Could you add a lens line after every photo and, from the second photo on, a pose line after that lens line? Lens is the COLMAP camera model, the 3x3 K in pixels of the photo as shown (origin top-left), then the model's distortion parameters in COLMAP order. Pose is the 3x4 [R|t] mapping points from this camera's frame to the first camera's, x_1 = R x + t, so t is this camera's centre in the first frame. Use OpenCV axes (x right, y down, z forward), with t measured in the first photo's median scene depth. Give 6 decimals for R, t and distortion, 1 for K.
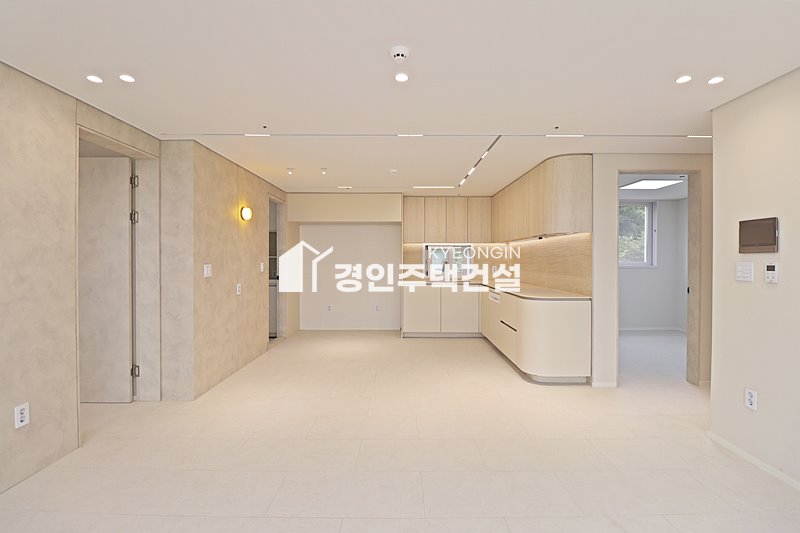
lens RADIAL K [[370.3, 0, 403.7], [0, 370.3, 262.7], [0, 0, 1]] dist [-0.000715, -0.013698]
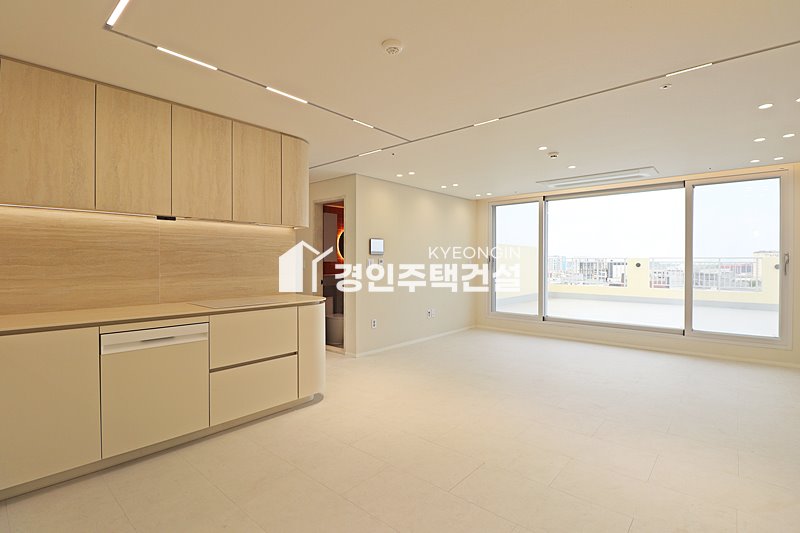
lens RADIAL K [[383.1, 0, 404.5], [0, 383.1, 264.3], [0, 0, 1]] dist [-0.000699, -0.014431]
pose [[-0.753722, -0.008461, 0.657139, -0.352555], [0.004449, 0.999829, 0.017976, -0.004762], [-0.657178, 0.016472, -0.753555, 1.421139]]
